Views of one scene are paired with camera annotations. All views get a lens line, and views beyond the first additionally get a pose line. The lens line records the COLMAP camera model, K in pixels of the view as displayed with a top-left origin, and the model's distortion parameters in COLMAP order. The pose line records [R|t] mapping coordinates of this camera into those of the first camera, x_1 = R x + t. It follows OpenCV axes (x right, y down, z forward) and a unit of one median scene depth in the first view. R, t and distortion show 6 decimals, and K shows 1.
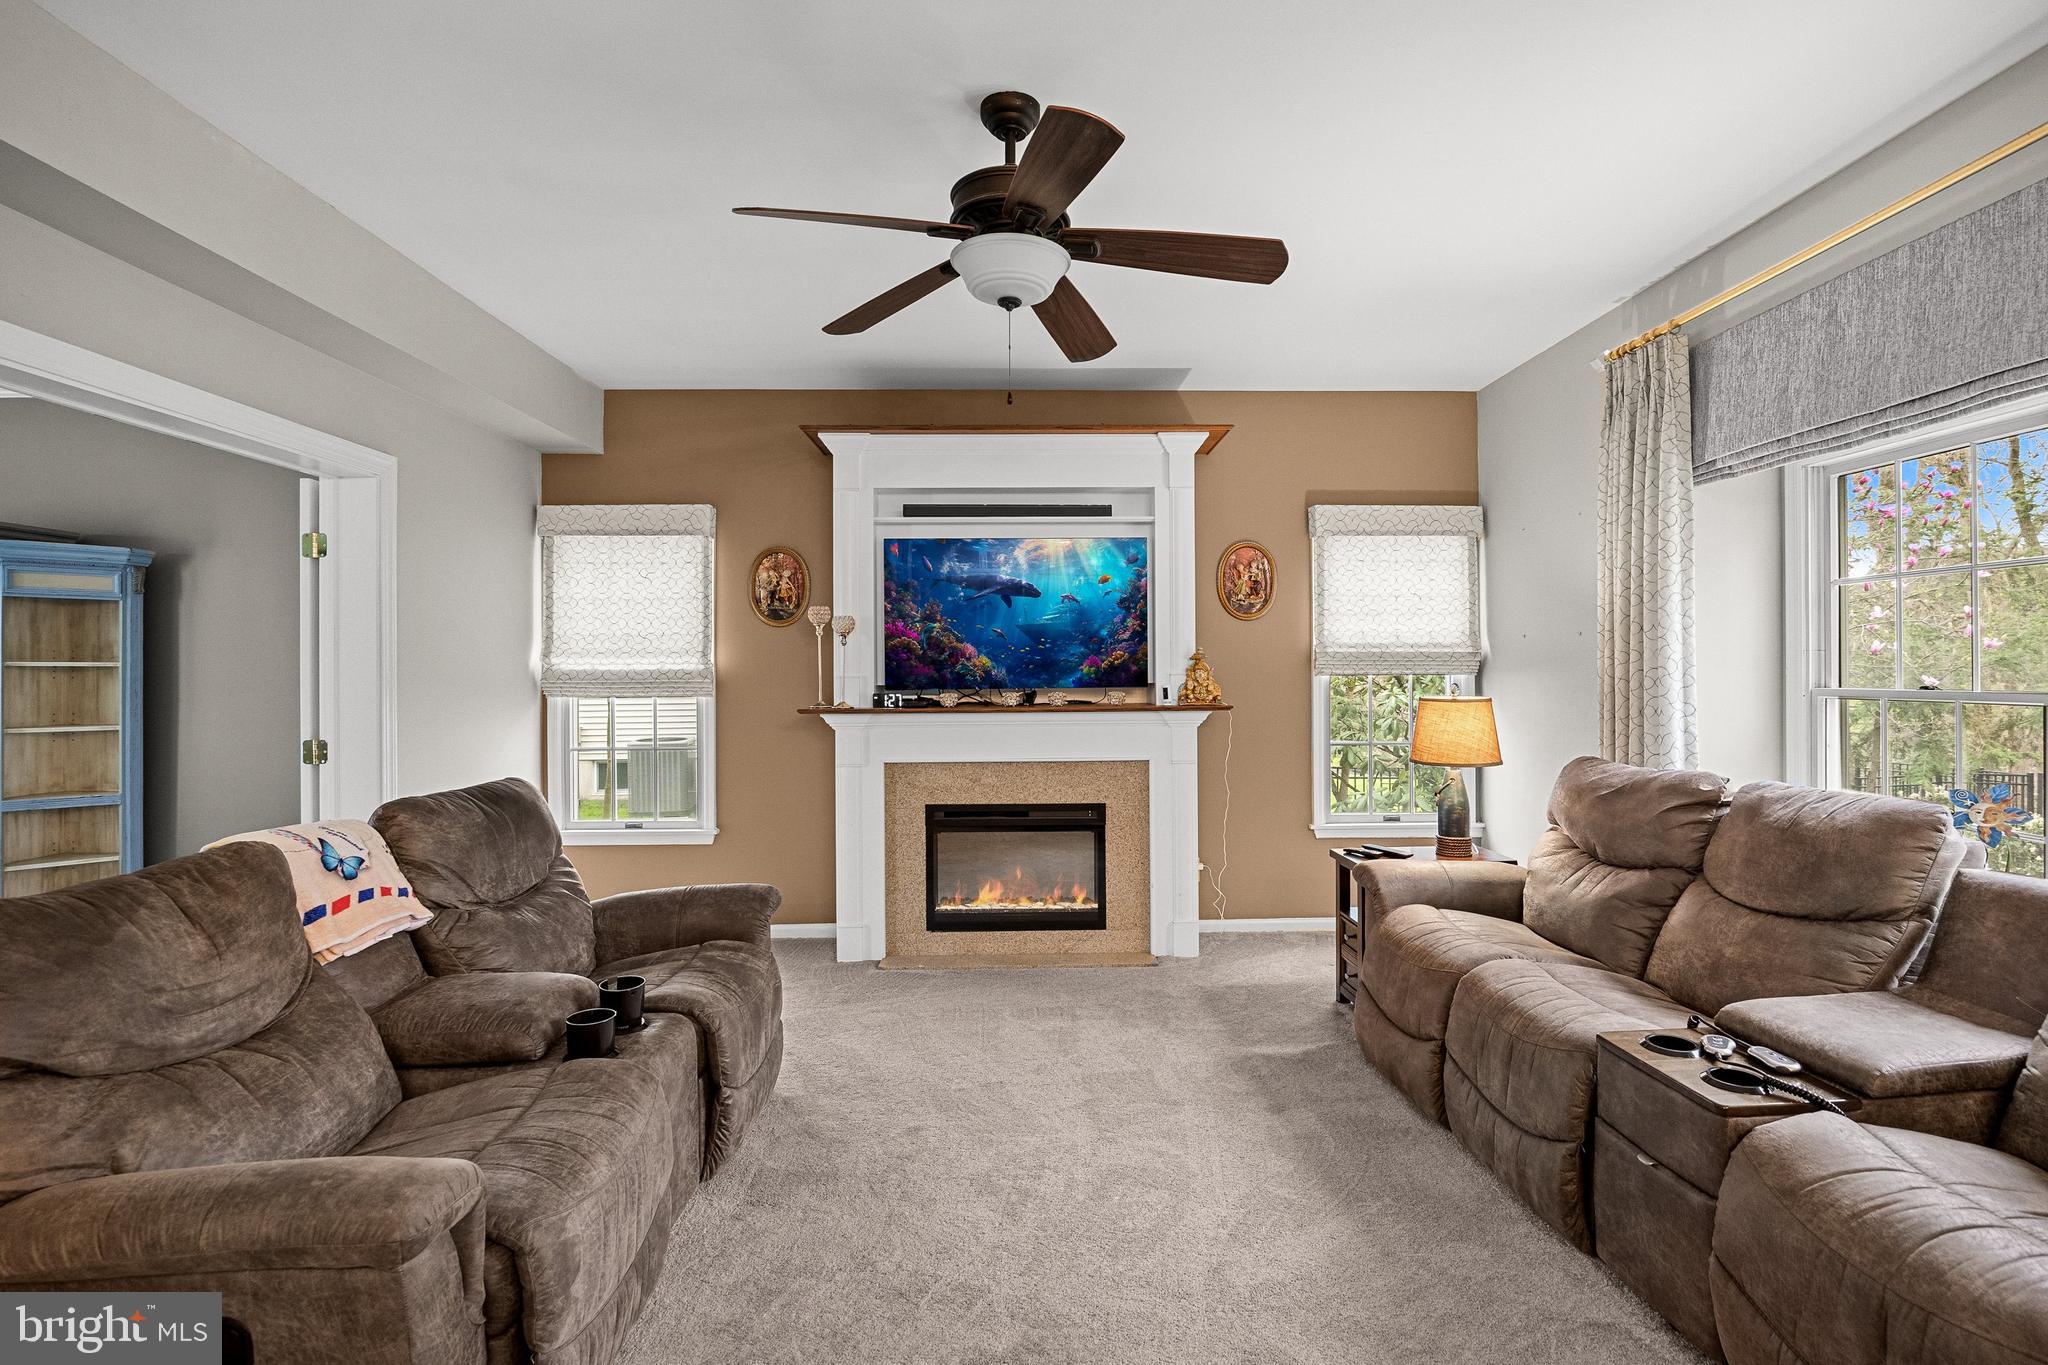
lens RADIAL K [[977.7, 0, 1025.2], [0, 977.7, 677.4], [0, 0, 1]] dist [-0.016333, 0.001263]
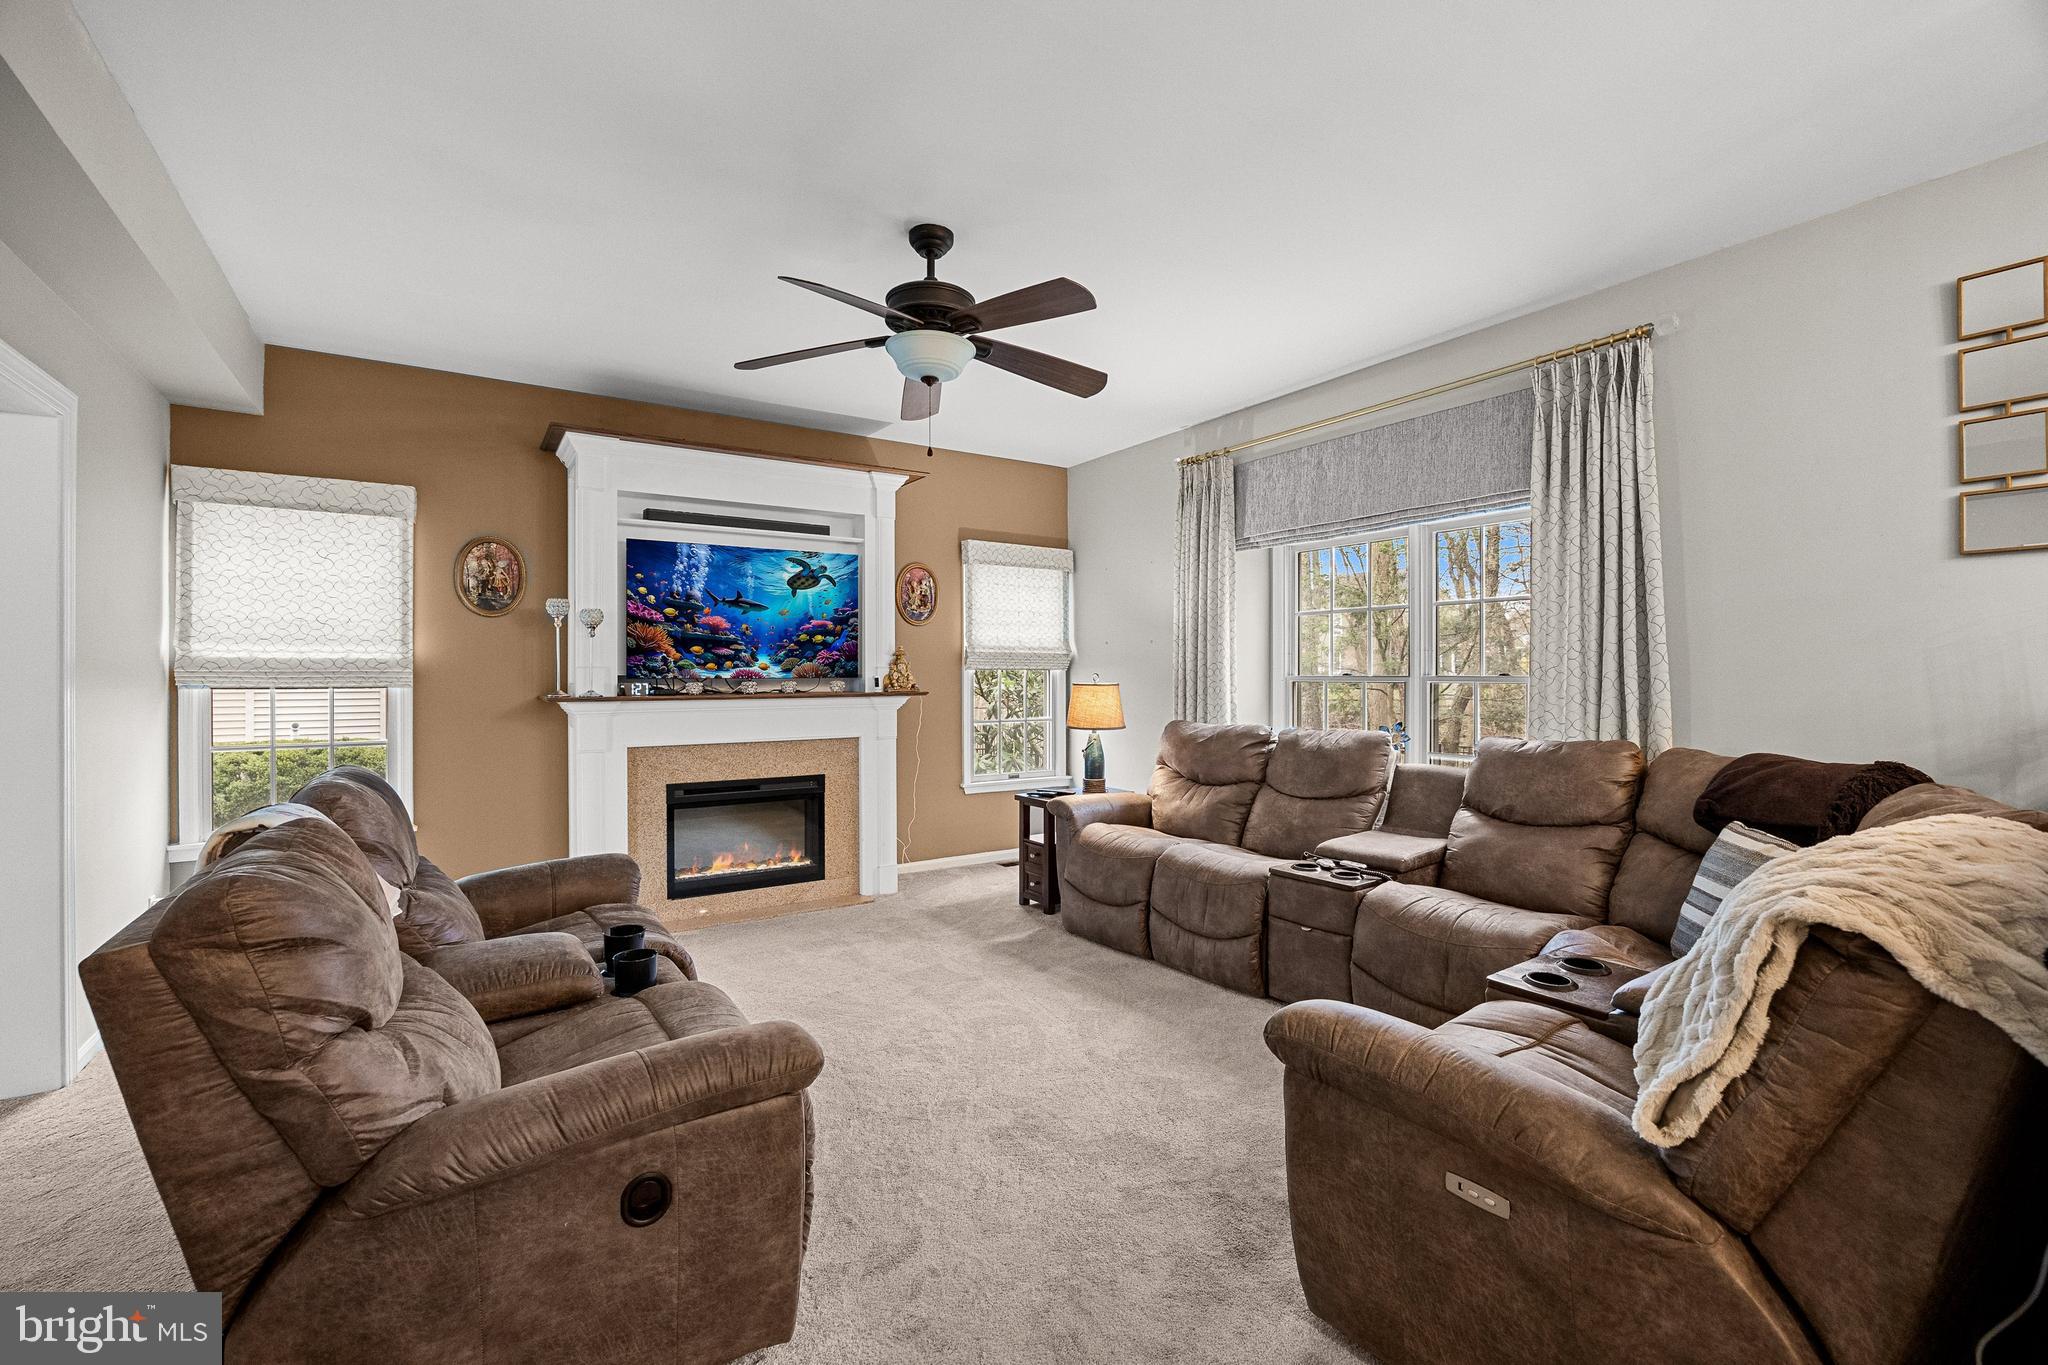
lens RADIAL K [[883.1, 0, 1028.7], [0, 883.1, 680.6], [0, 0, 1]] dist [-0.015798, 0.000602]
pose [[0.846564, -0.000089, 0.532287, -0.347720], [0.000461, 1.000000, -0.000565, 0.017995], [-0.532287, 0.000723, 0.846564, -0.061740]]
